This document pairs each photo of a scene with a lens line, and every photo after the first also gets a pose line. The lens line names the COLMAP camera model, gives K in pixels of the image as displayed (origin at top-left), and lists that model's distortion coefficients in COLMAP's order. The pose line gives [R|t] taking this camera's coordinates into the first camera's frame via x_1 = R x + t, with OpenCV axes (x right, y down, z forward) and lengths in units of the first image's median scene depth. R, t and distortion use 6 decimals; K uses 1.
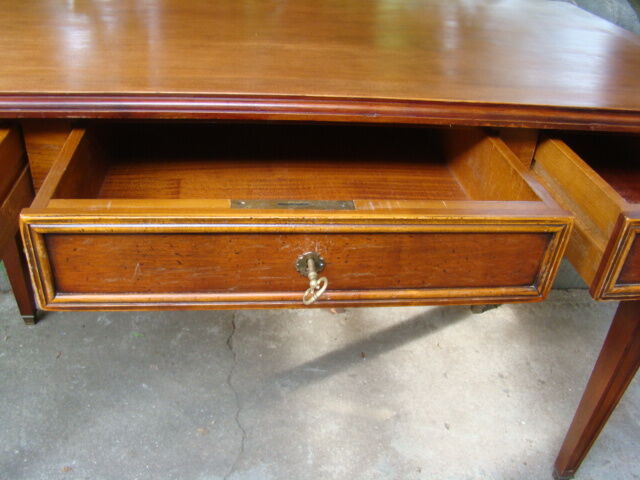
lens RADIAL K [[598.5, 0, 320.2], [0, 598.5, 246.0], [0, 0, 1]] dist [-0.131565, 0.000000]
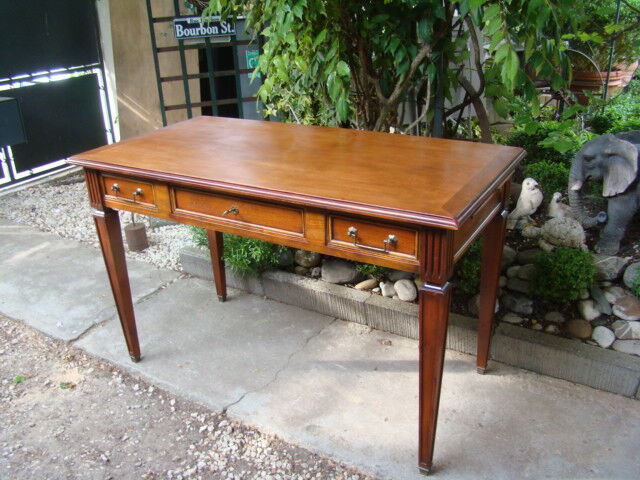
lens RADIAL K [[598.5, 0, 311.4], [0, 598.5, 242.9], [0, 0, 1]] dist [-0.131565, 0.000000]
pose [[0.781450, 0.152944, -0.604934, 0.895134], [-0.261881, 0.960365, -0.095490, 0.072905], [0.566352, 0.233041, 0.790530, -0.374136]]
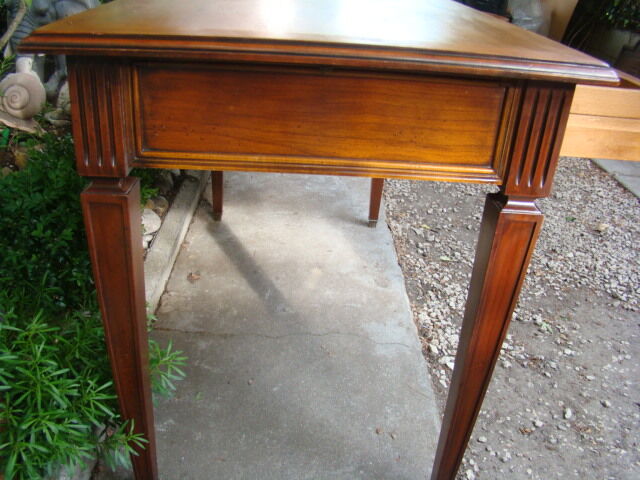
lens RADIAL K [[598.5, 0, 324.9], [0, 598.5, 250.3], [0, 0, 1]] dist [-0.131565, 0.000000]
pose [[0.084246, -0.528587, 0.844688, -1.051135], [0.504055, 0.753851, 0.421471, -0.333436], [-0.859553, 0.390262, 0.329946, 0.513835]]
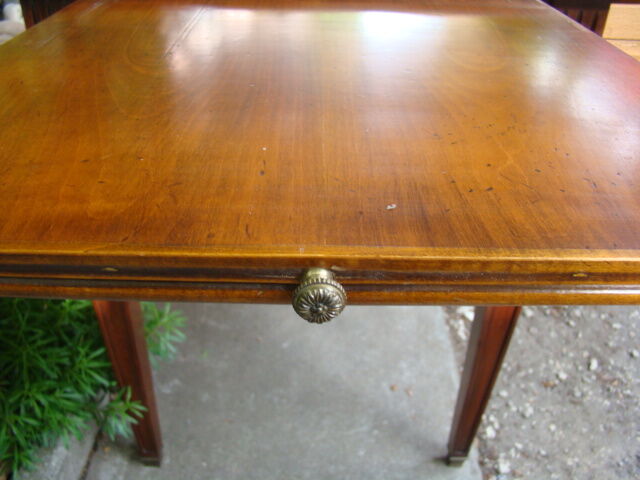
lens RADIAL K [[598.5, 0, 325.8], [0, 598.5, 243.7], [0, 0, 1]] dist [-0.131565, 0.000000]
pose [[0.095861, -0.600186, 0.794096, -0.993612], [0.536740, 0.703019, 0.466555, -0.304913], [-0.838284, 0.381498, 0.389536, 0.515062]]
